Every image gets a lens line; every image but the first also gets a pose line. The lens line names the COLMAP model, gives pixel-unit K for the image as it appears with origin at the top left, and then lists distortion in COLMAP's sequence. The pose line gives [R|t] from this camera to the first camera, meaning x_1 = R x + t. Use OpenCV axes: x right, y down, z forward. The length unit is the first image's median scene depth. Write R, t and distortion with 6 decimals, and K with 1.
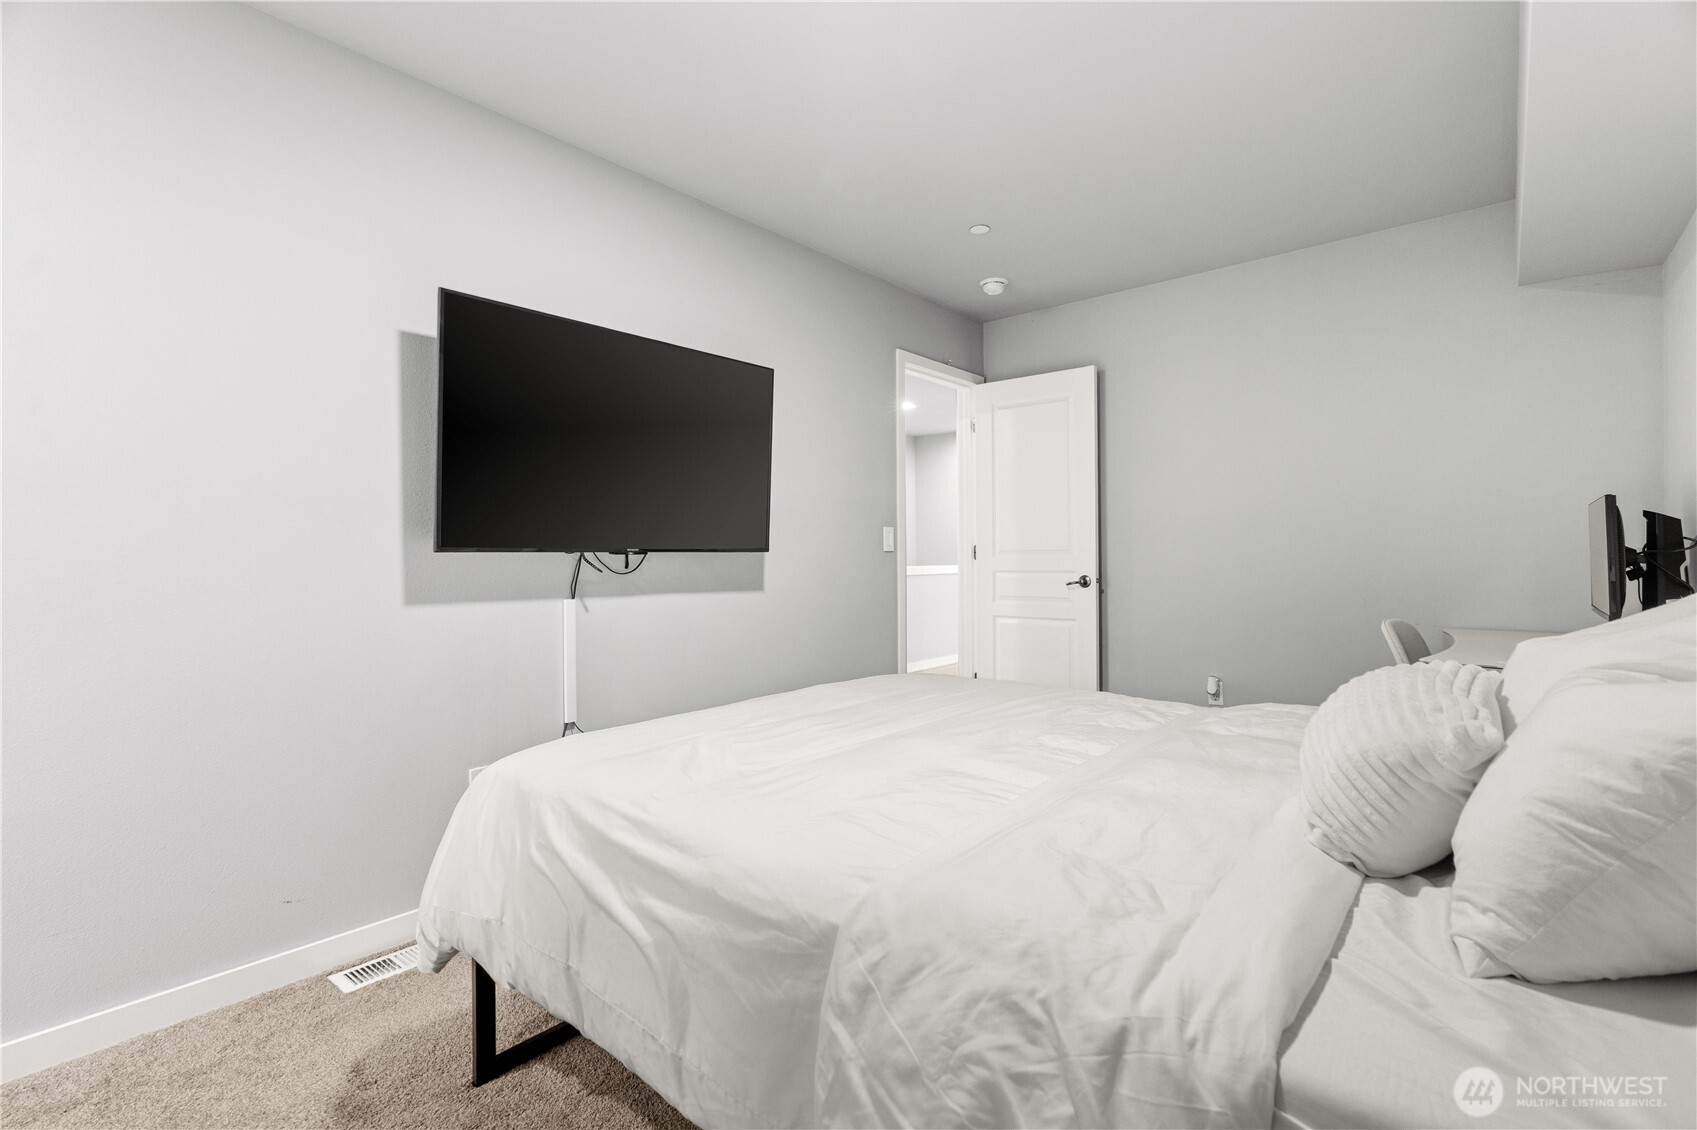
lens RADIAL K [[773.1, 0, 846.1], [0, 773.1, 561.1], [0, 0, 1]] dist [-0.011012, 0.005851]
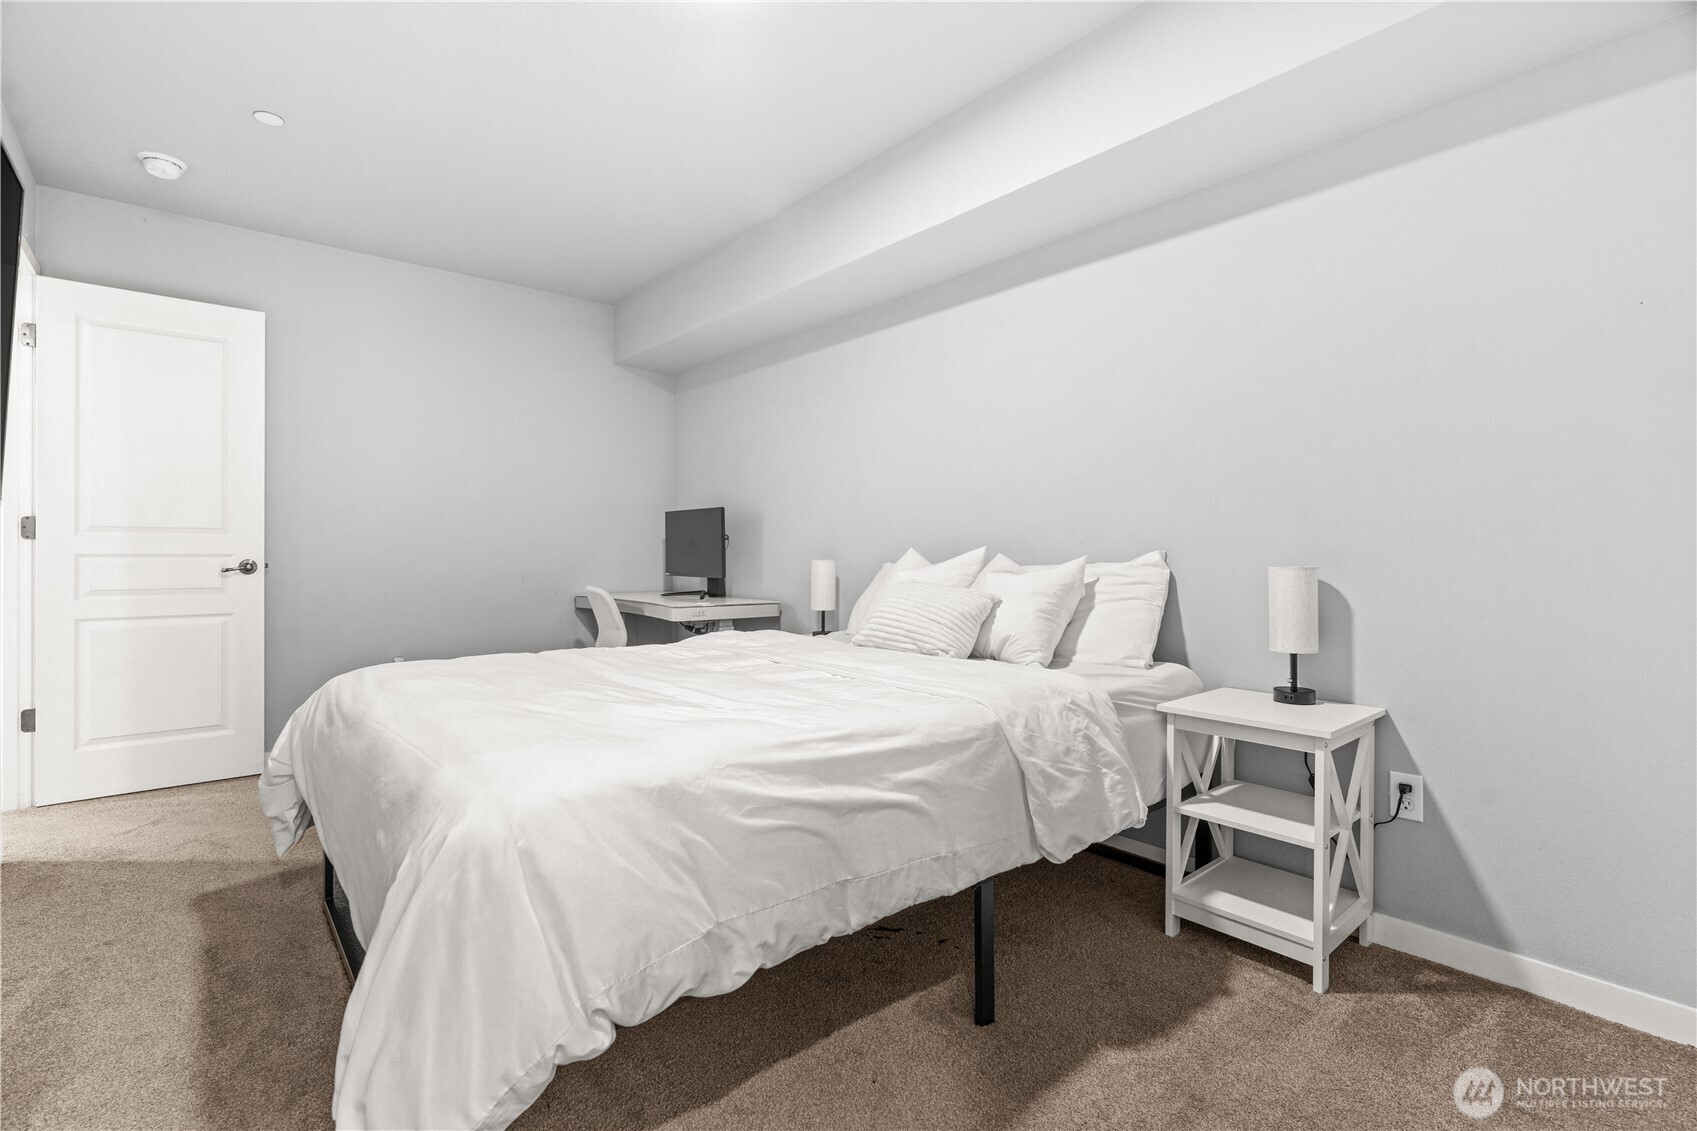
lens RADIAL K [[773.1, 0, 838.0], [0, 773.1, 558.7], [0, 0, 1]] dist [-0.011012, 0.005851]
pose [[0.173464, 0.001324, 0.984839, -1.945795], [0.002103, 0.999996, -0.001714, 0.097239], [-0.984838, 0.002369, 0.173460, 1.101220]]
